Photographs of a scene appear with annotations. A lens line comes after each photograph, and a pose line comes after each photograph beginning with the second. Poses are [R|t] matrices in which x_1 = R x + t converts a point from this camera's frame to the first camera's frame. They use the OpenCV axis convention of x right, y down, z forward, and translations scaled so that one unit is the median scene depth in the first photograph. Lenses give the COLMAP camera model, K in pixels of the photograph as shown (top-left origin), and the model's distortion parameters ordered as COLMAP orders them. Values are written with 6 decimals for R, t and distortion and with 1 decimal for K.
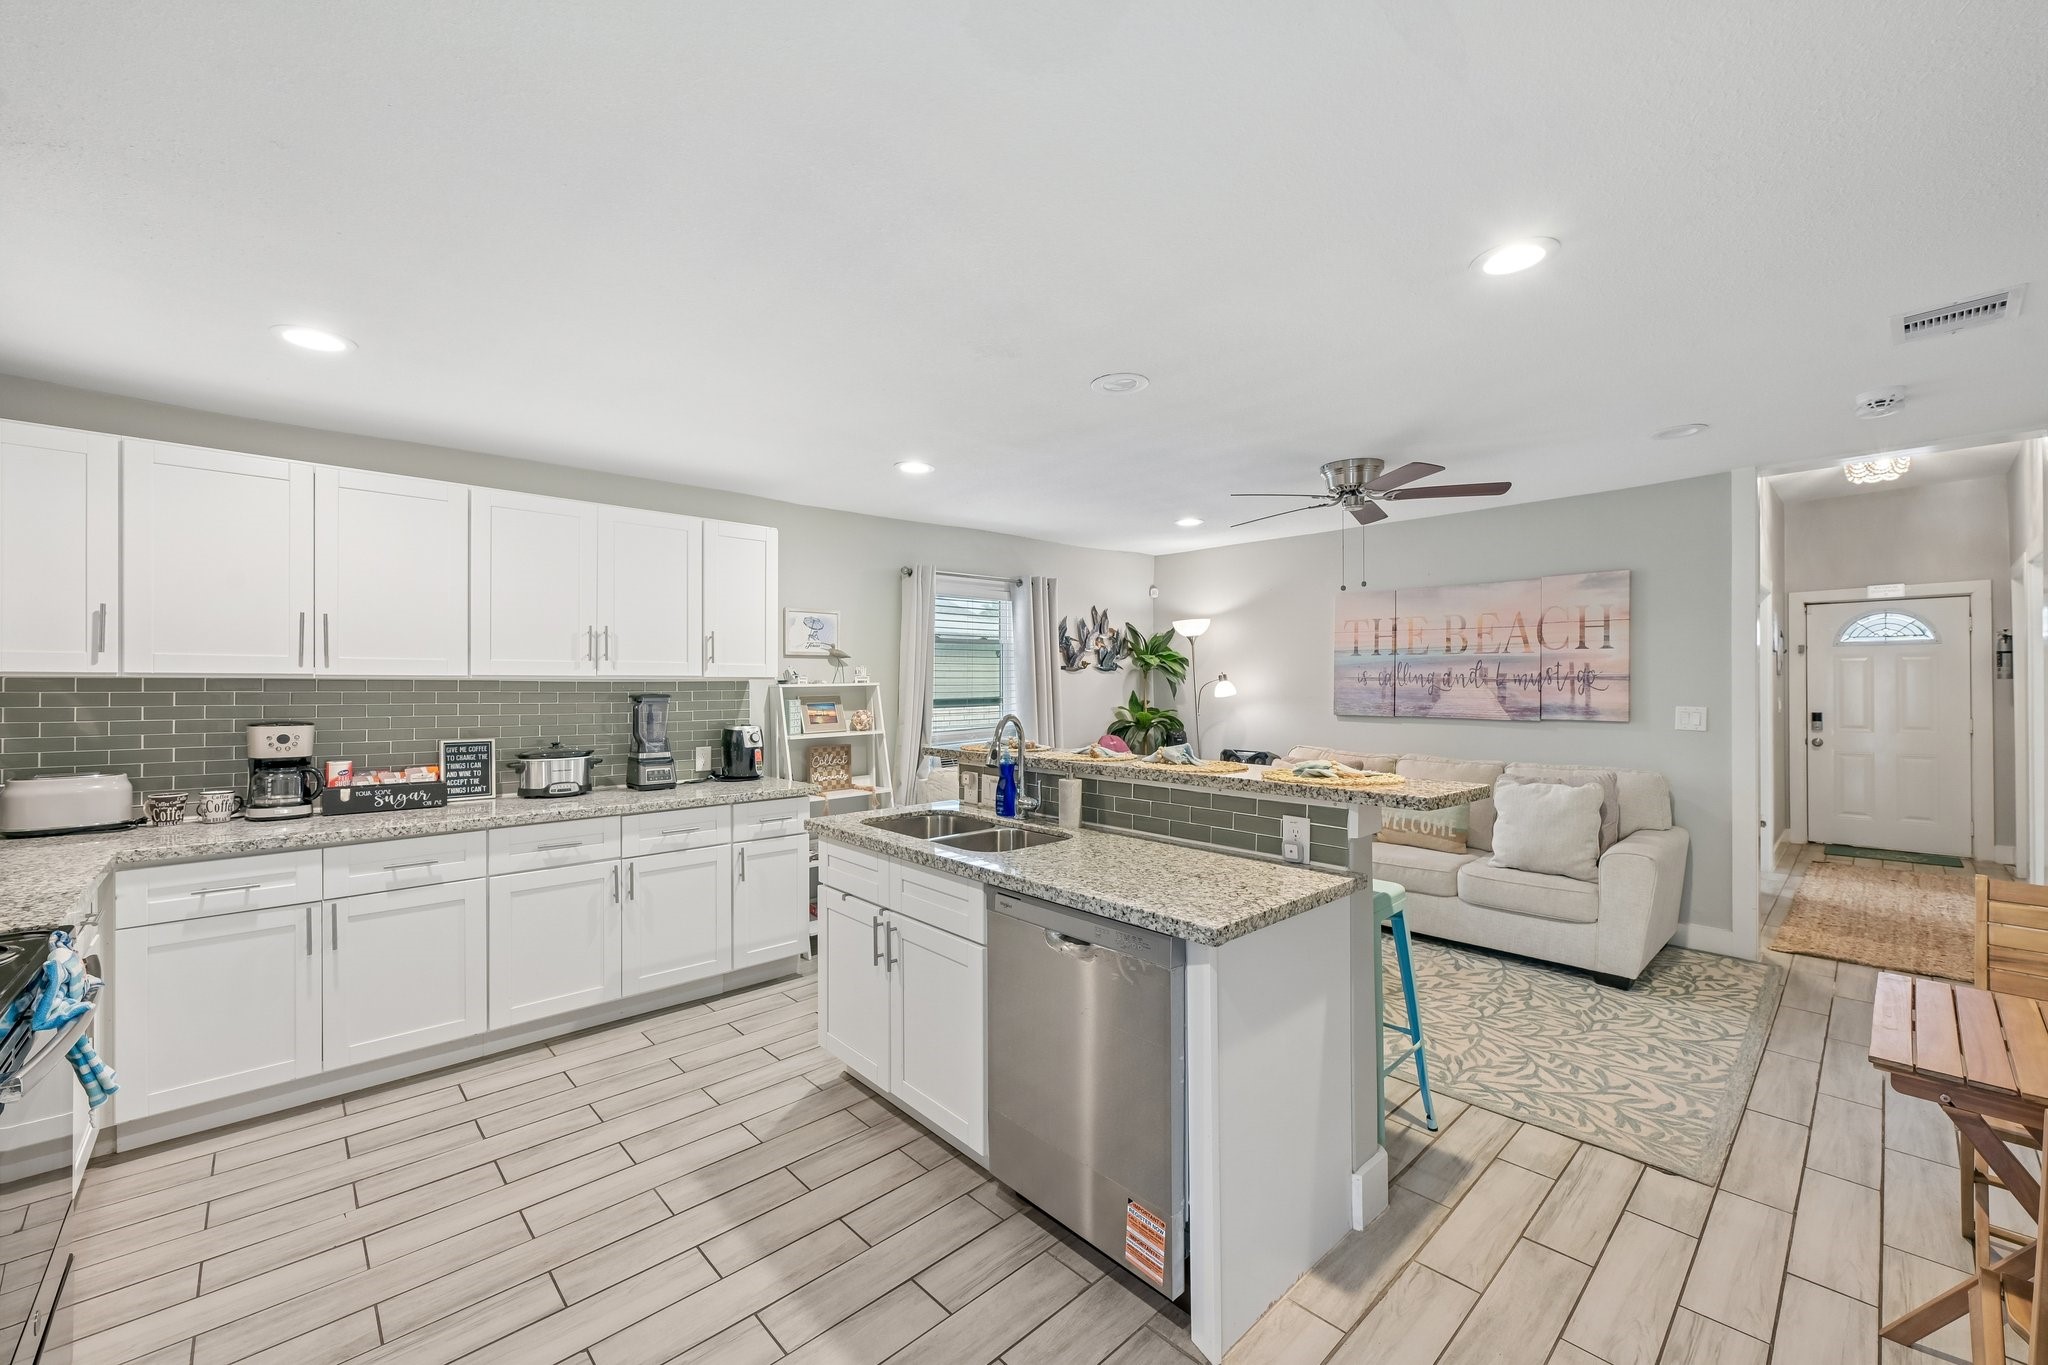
lens RADIAL K [[808.3, 0, 1026.8], [0, 808.3, 684.3], [0, 0, 1]] dist [-0.000917, -0.000100]
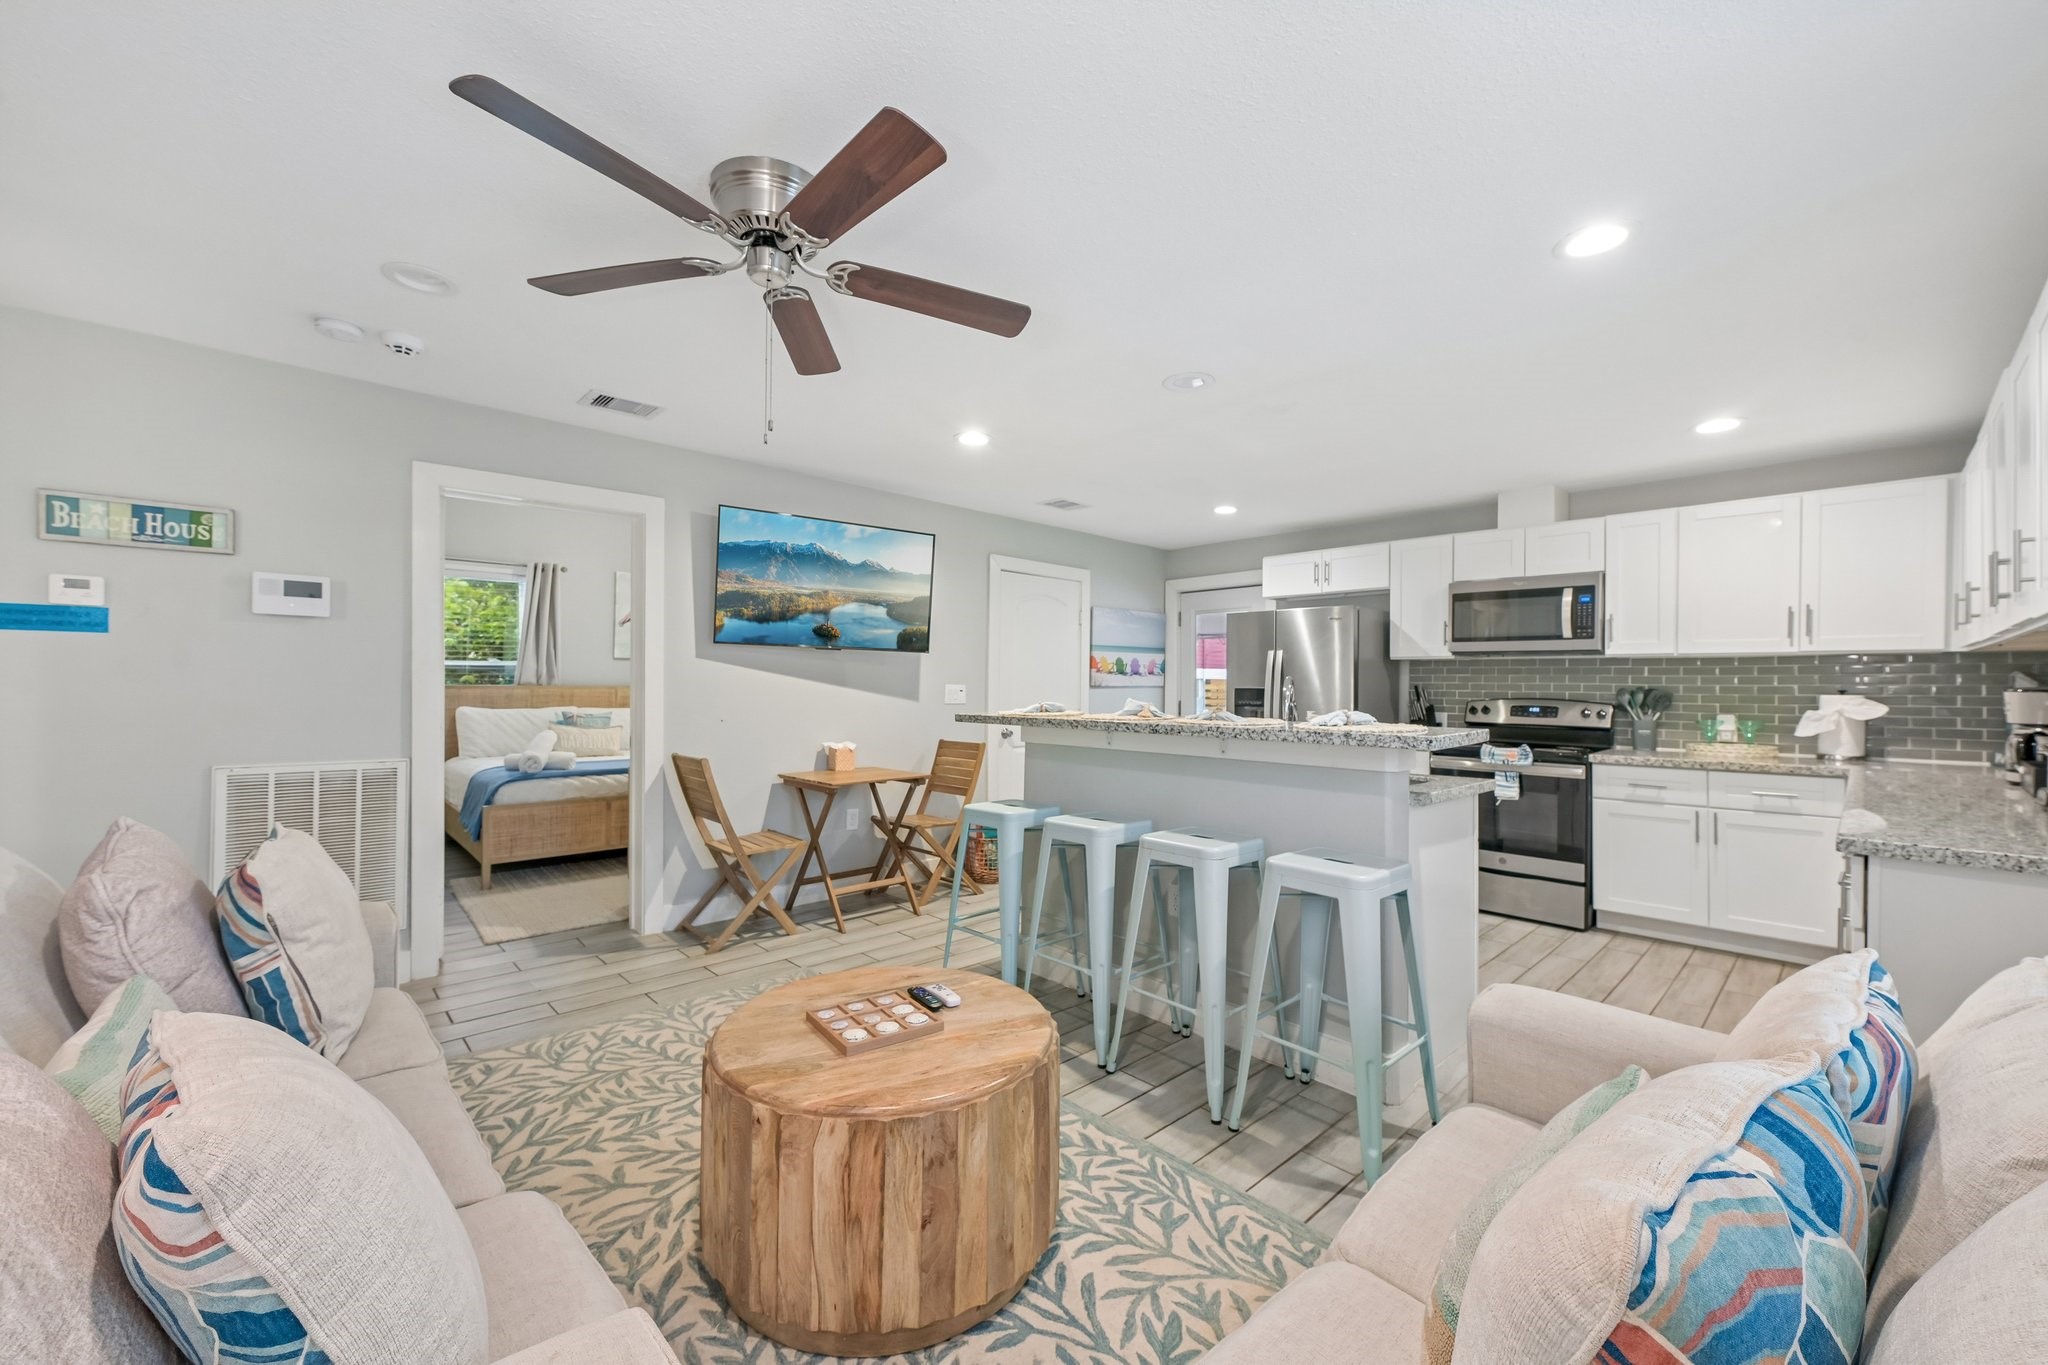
lens RADIAL K [[806.4, 0, 1025.4], [0, 806.4, 685.2], [0, 0, 1]] dist [0.000826, -0.000056]
pose [[-0.999982, -0.003566, -0.004847, 0.219921], [-0.003572, 0.999993, 0.001225, 0.031729], [0.004842, 0.001243, -0.999988, 1.347848]]
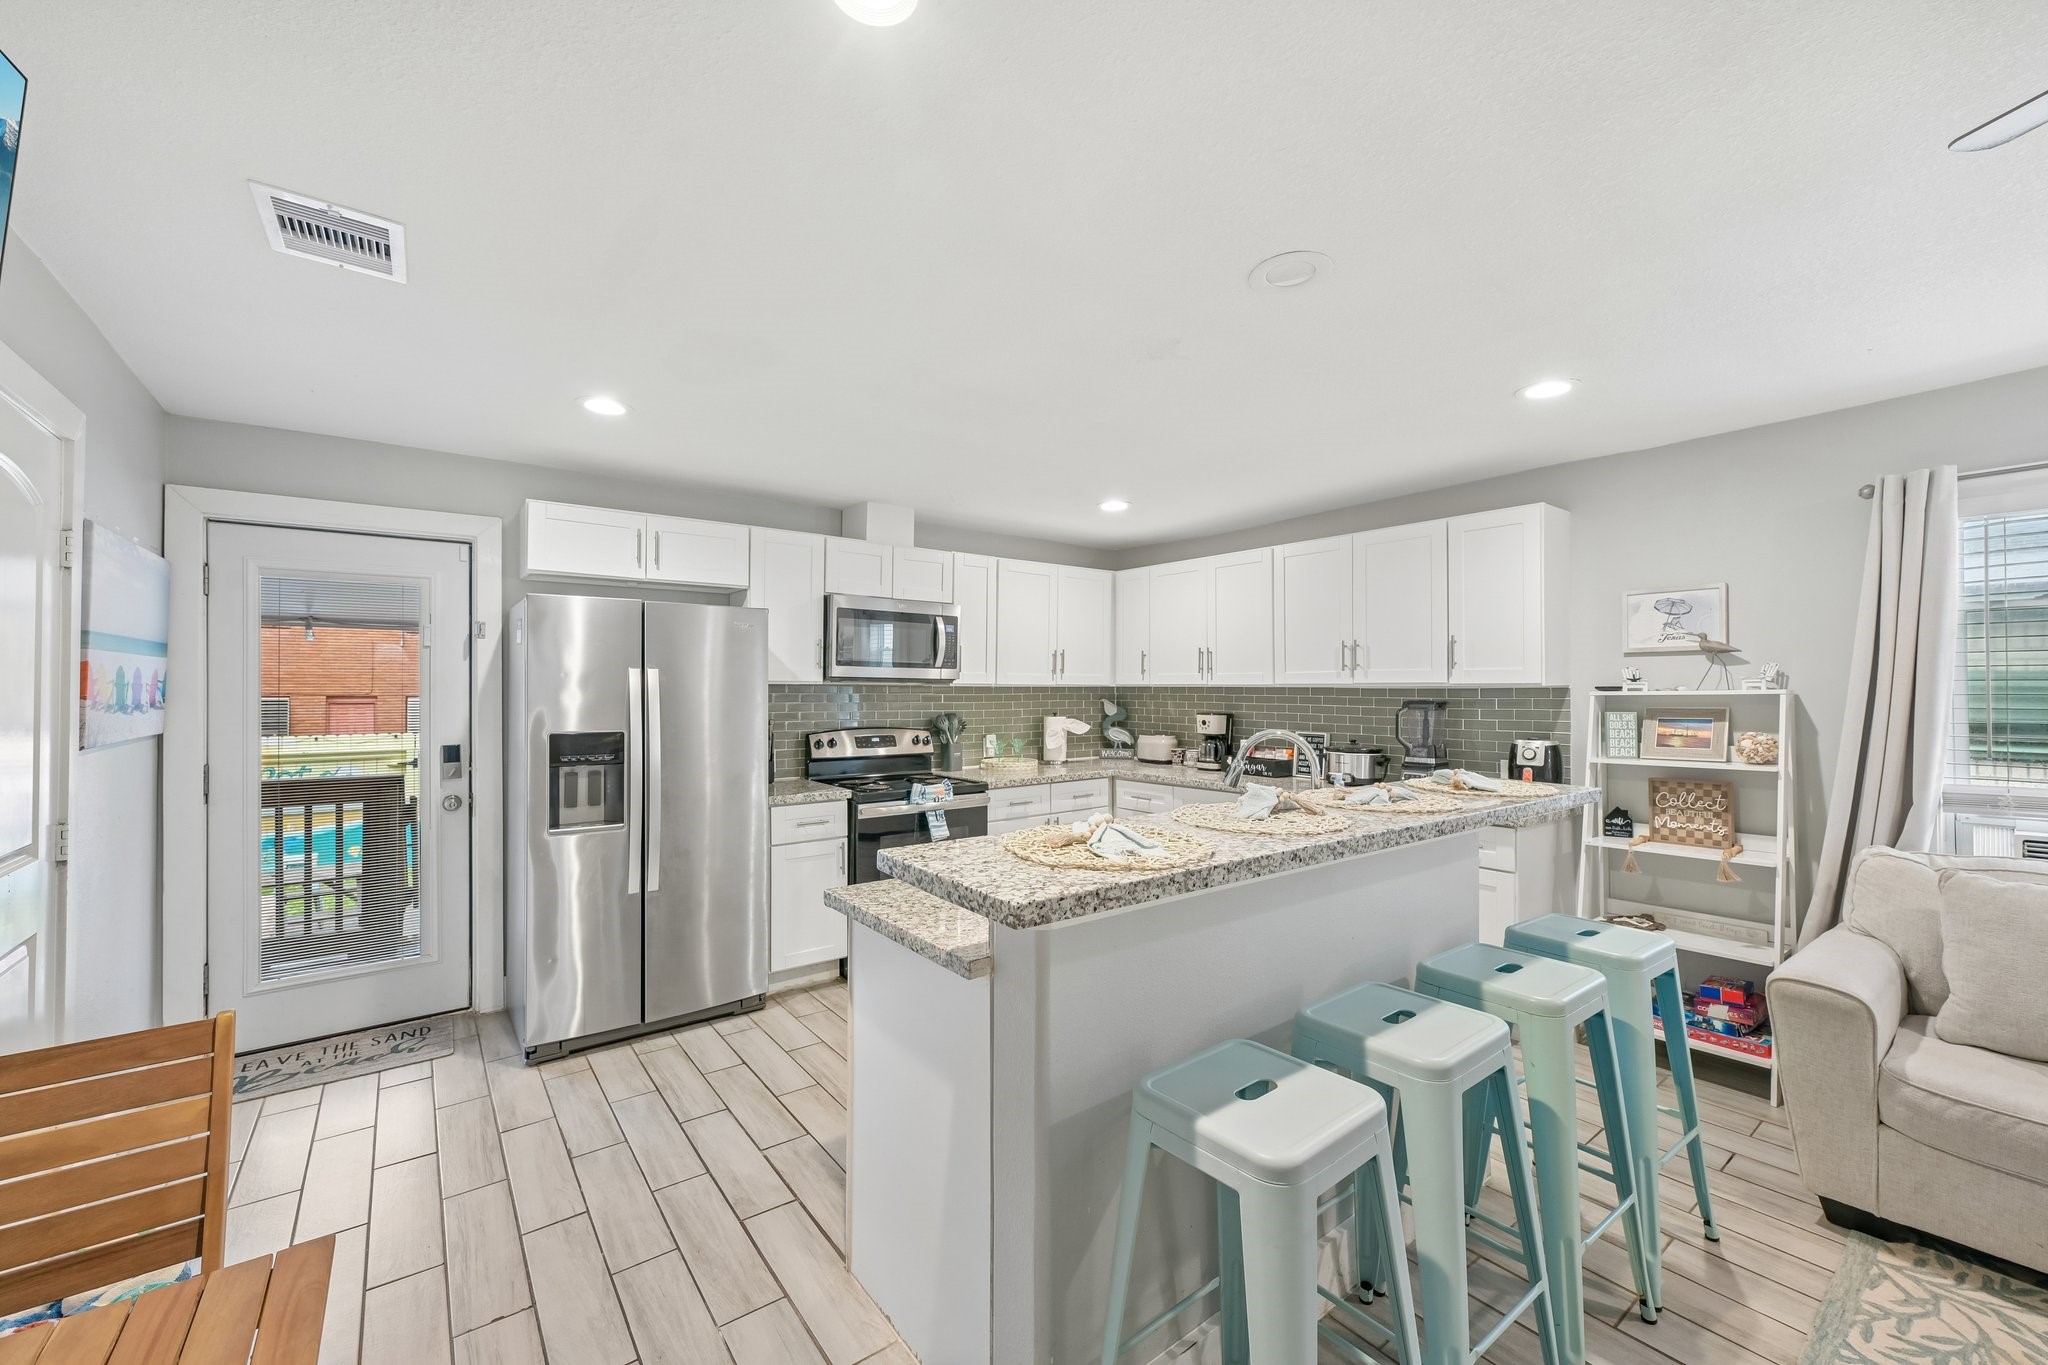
lens RADIAL K [[808.3, 0, 1026.8], [0, 808.3, 684.3], [0, 0, 1]] dist [-0.000917, -0.000100]
pose [[-0.099645, -0.003162, -0.995018, 0.537482], [-0.000129, 0.999995, -0.003165, -0.004424], [0.995023, -0.000187, -0.099645, 0.533443]]
